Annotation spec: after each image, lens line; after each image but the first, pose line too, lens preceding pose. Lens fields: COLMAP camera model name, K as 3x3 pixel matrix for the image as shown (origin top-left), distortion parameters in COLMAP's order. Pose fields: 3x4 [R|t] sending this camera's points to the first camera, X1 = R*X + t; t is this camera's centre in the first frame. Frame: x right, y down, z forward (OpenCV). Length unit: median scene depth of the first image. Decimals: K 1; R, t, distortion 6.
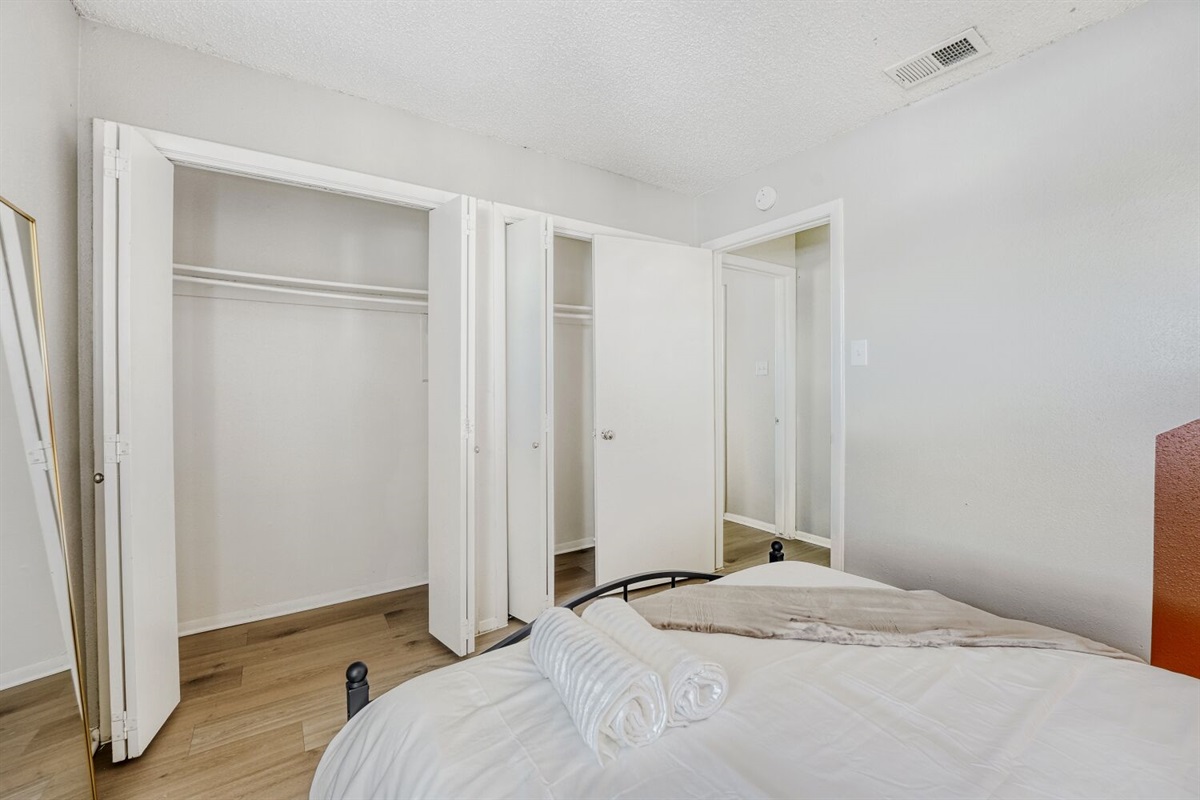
lens RADIAL K [[507.8, 0, 599.0], [0, 507.8, 389.5], [0, 0, 1]] dist [-0.001680, -0.000234]
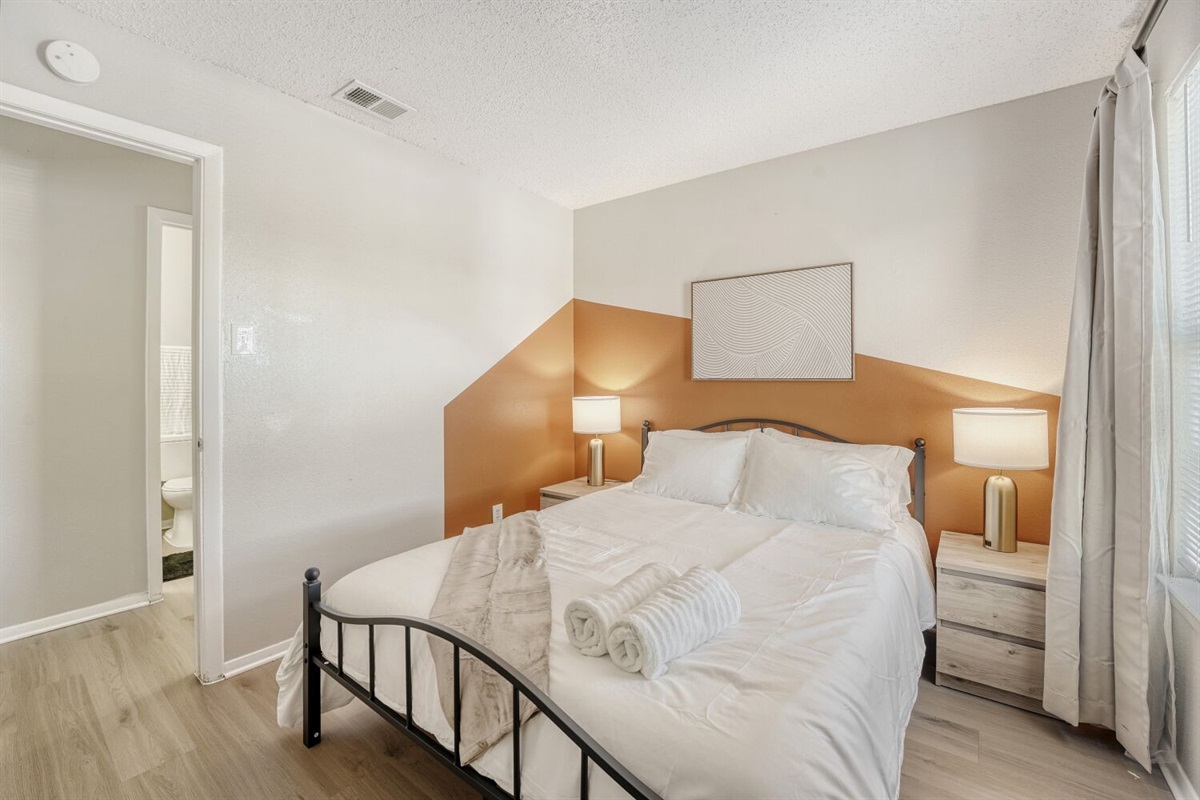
lens RADIAL K [[502.6, 0, 598.3], [0, 502.6, 376.1], [0, 0, 1]] dist [-0.003433, -0.000320]
pose [[-0.297537, 0.015095, 0.954591, -0.723109], [0.007635, 0.999881, -0.013431, 0.012537], [-0.954680, 0.003292, -0.297617, 1.022609]]
